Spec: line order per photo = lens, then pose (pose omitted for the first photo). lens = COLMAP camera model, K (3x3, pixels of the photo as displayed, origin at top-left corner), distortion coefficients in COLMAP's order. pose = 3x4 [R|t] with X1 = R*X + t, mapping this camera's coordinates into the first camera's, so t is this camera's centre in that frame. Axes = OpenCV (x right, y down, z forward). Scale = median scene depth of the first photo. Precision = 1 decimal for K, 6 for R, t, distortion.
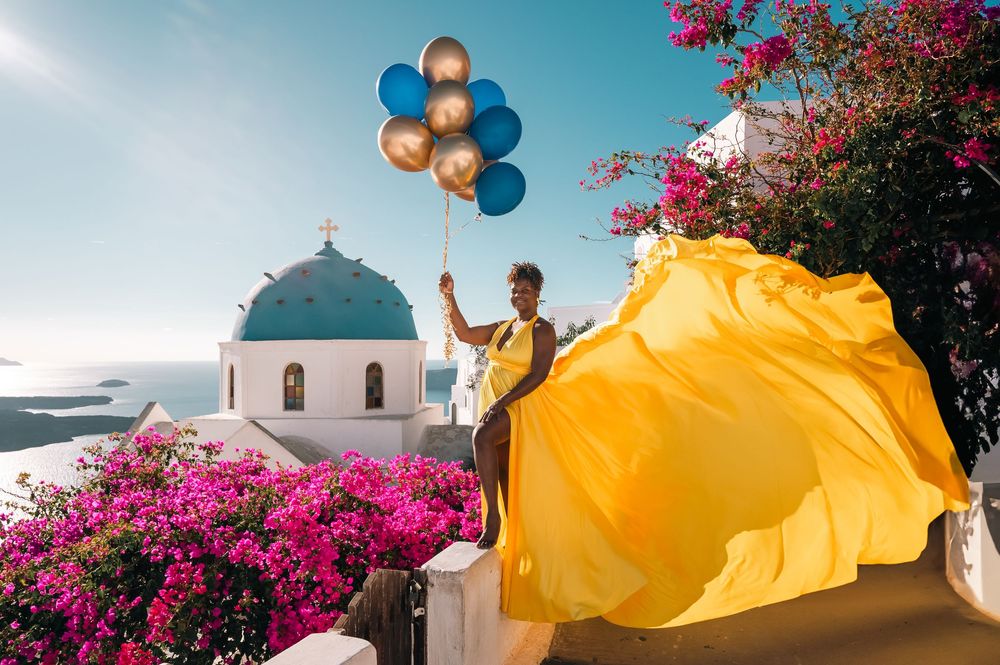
lens RADIAL K [[711.2, 0, 495.1], [0, 711.2, 334.7], [0, 0, 1]] dist [-0.005046, 0.001795]
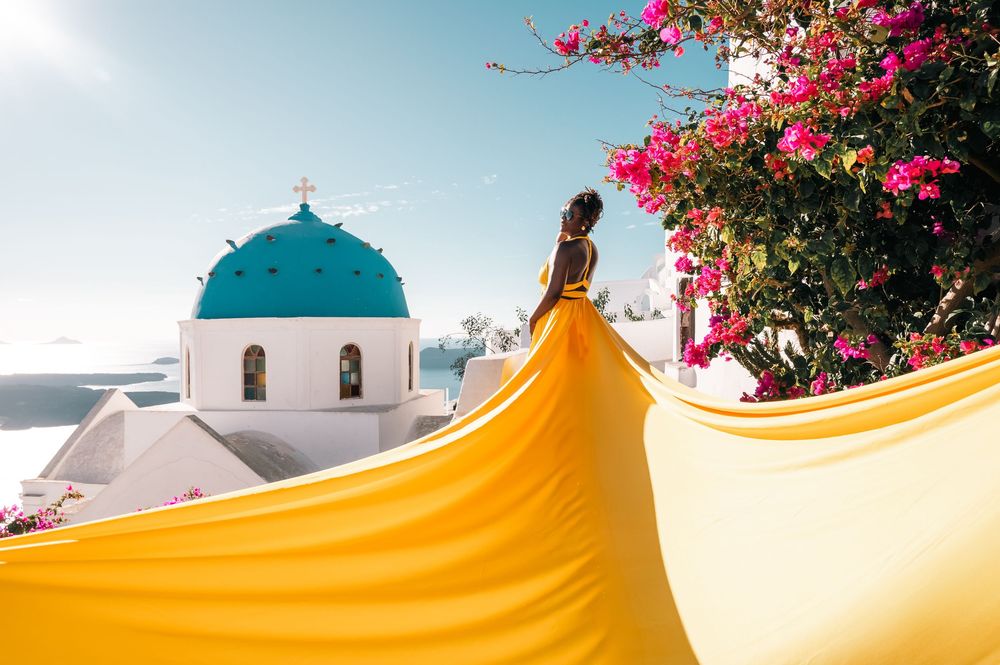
lens RADIAL K [[681.5, 0, 504.4], [0, 681.5, 332.6], [0, 0, 1]] dist [0.001554, -0.000351]
pose [[0.999038, -0.001225, -0.043826, 0.168194], [0.002424, 0.999624, 0.027324, 0.011998], [0.043776, -0.027404, 0.998665, 0.670864]]
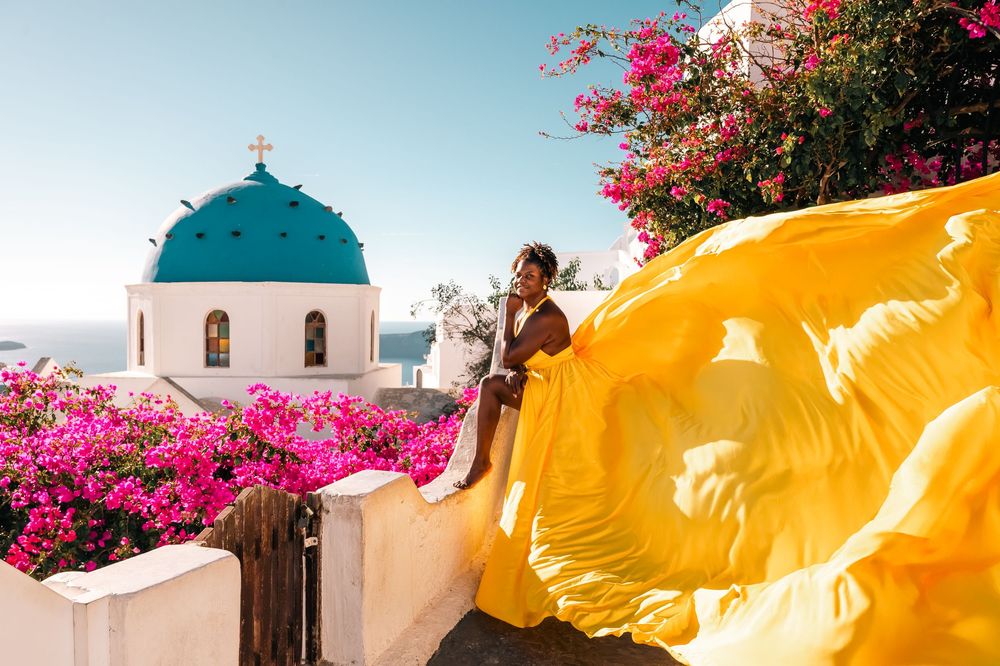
lens RADIAL K [[857.6, 0, 497.0], [0, 857.6, 337.4], [0, 0, 1]] dist [-0.004913, 0.004858]
pose [[0.999585, 0.011407, 0.026439, 0.052872], [-0.012744, 0.998619, 0.050959, 0.056183], [-0.025822, -0.051274, 0.998351, -0.010455]]
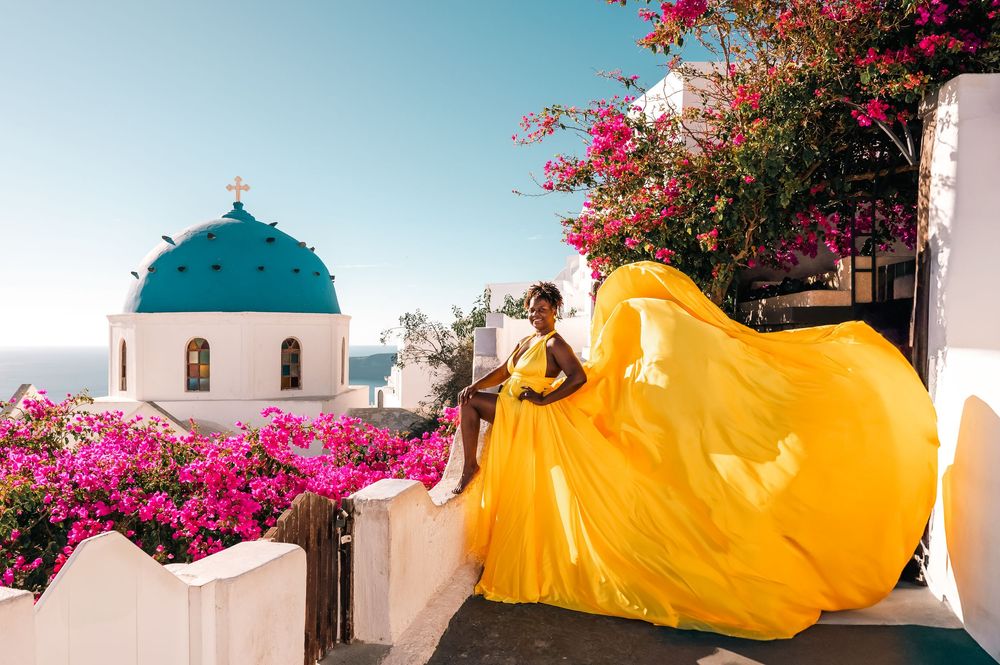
lens RADIAL K [[791.7, 0, 521.9], [0, 791.7, 330.7], [0, 0, 1]] dist [-0.001149, 0.002127]
pose [[0.992926, 0.005192, 0.118618, 0.004934], [-0.006974, 0.999869, 0.014610, 0.044460], [-0.118527, -0.015334, 0.992832, -0.096166]]
